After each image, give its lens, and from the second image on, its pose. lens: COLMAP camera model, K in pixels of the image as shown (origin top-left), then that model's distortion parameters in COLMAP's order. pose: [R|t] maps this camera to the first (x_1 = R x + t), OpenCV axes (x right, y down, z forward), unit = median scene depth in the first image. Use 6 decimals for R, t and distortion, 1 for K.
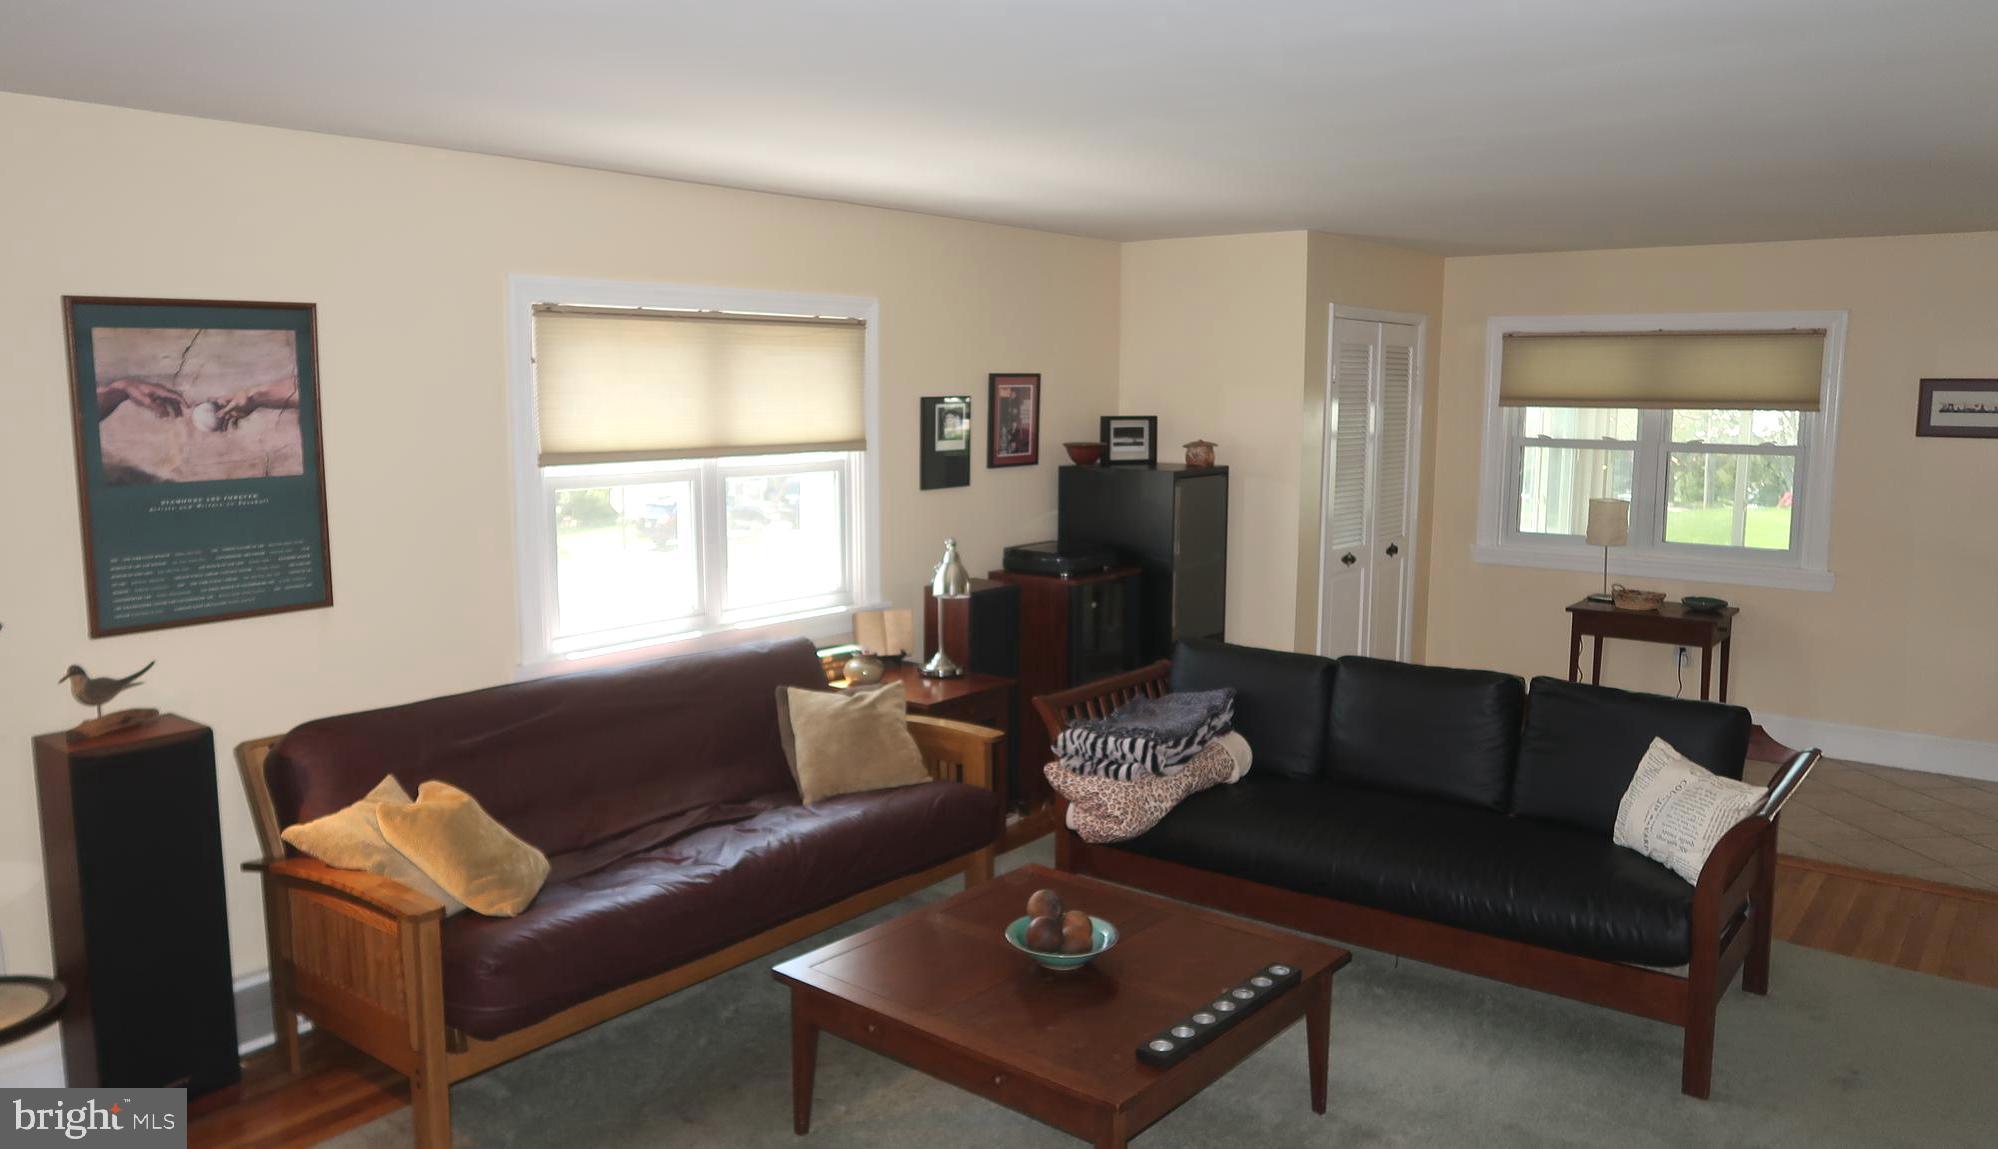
lens RADIAL K [[1439.2, 0, 982.8], [0, 1439.2, 560.4], [0, 0, 1]] dist [-0.024075, -0.008486]
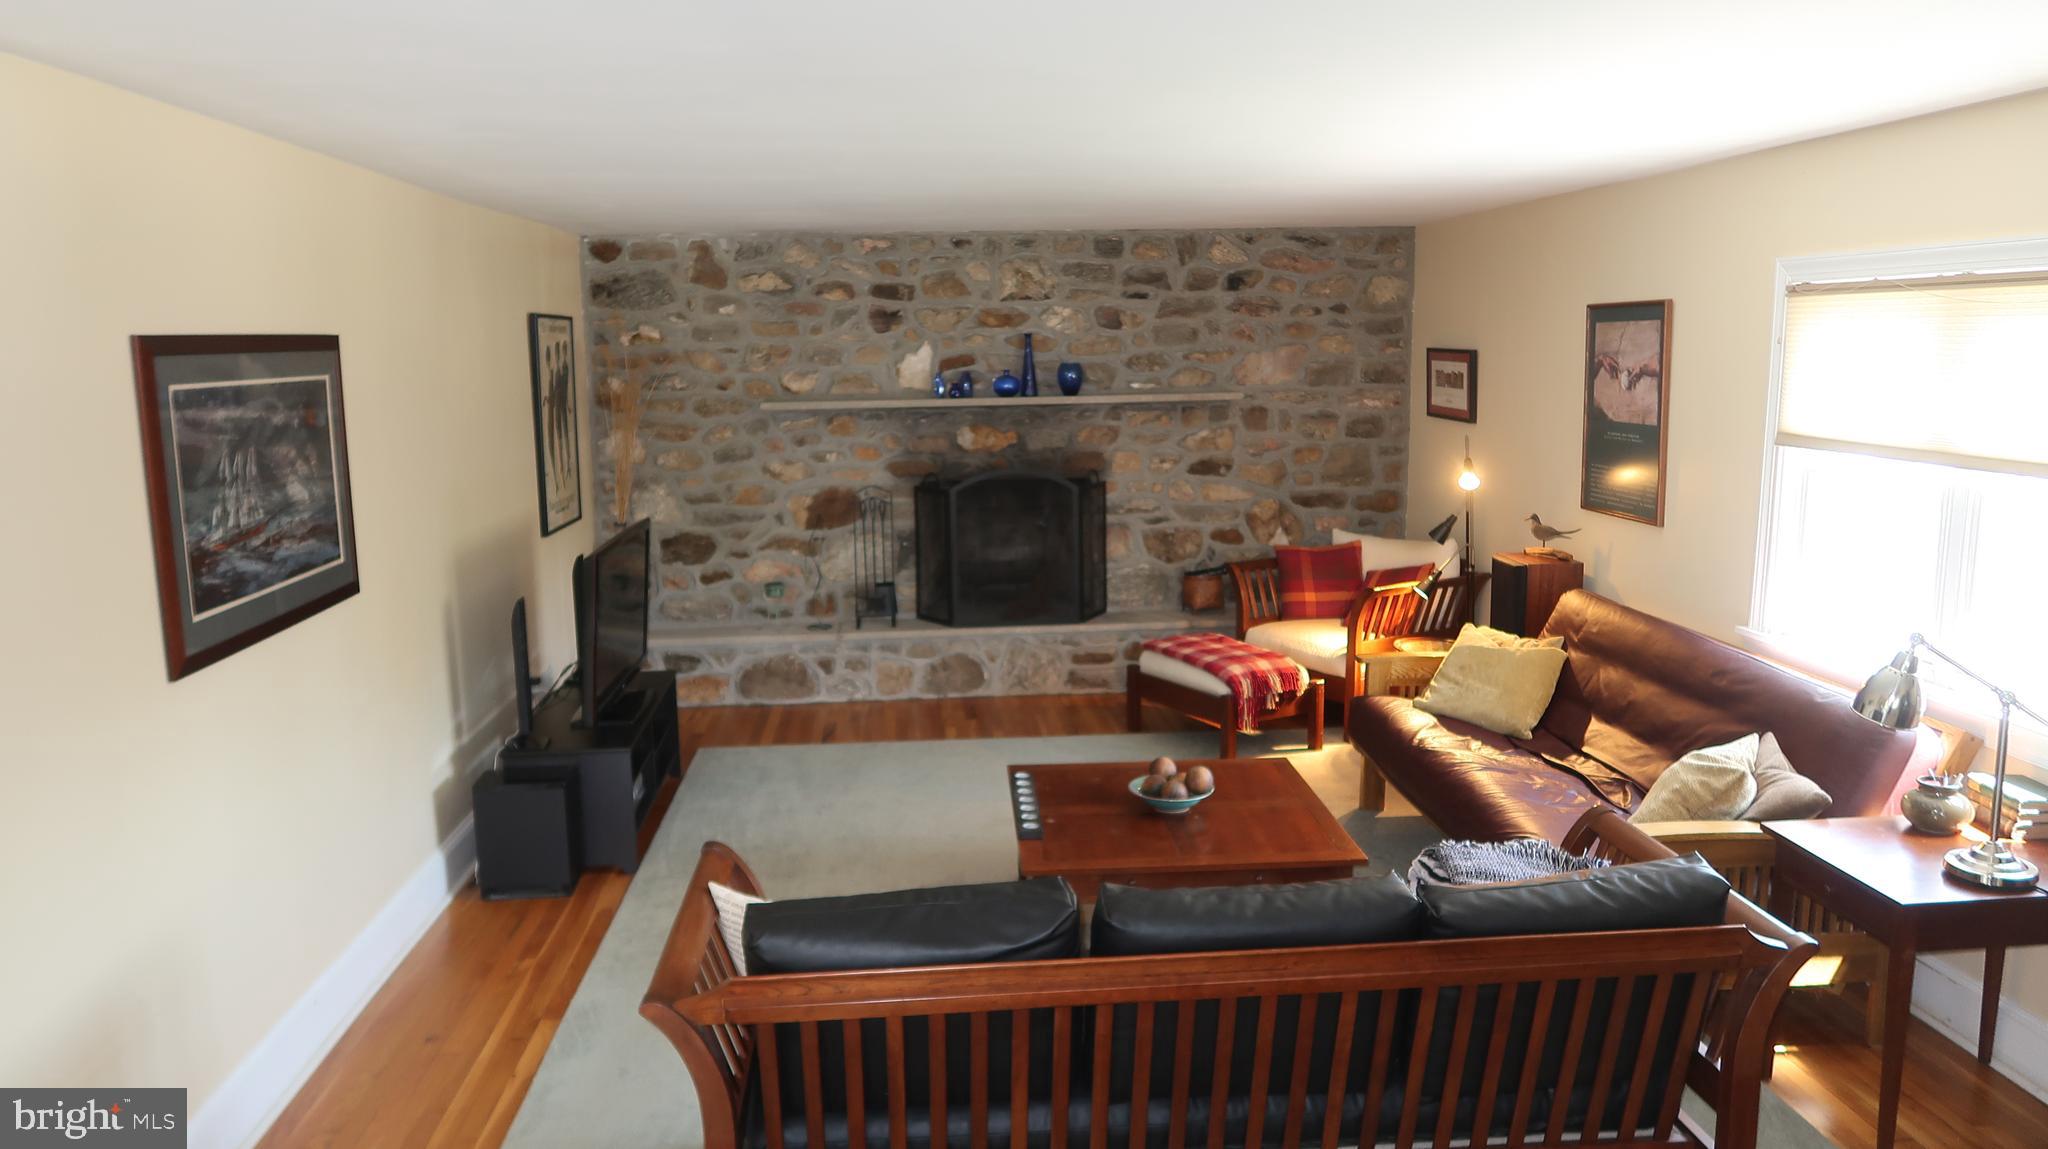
lens RADIAL K [[1405.8, 0, 1025.9], [0, 1405.8, 566.0], [0, 0, 1]] dist [-0.025143, 0.007139]
pose [[-0.724000, 0.115916, -0.679991, 0.924264], [-0.078133, 0.965655, 0.247803, -0.224212], [0.685361, 0.232539, -0.690077, 1.609826]]
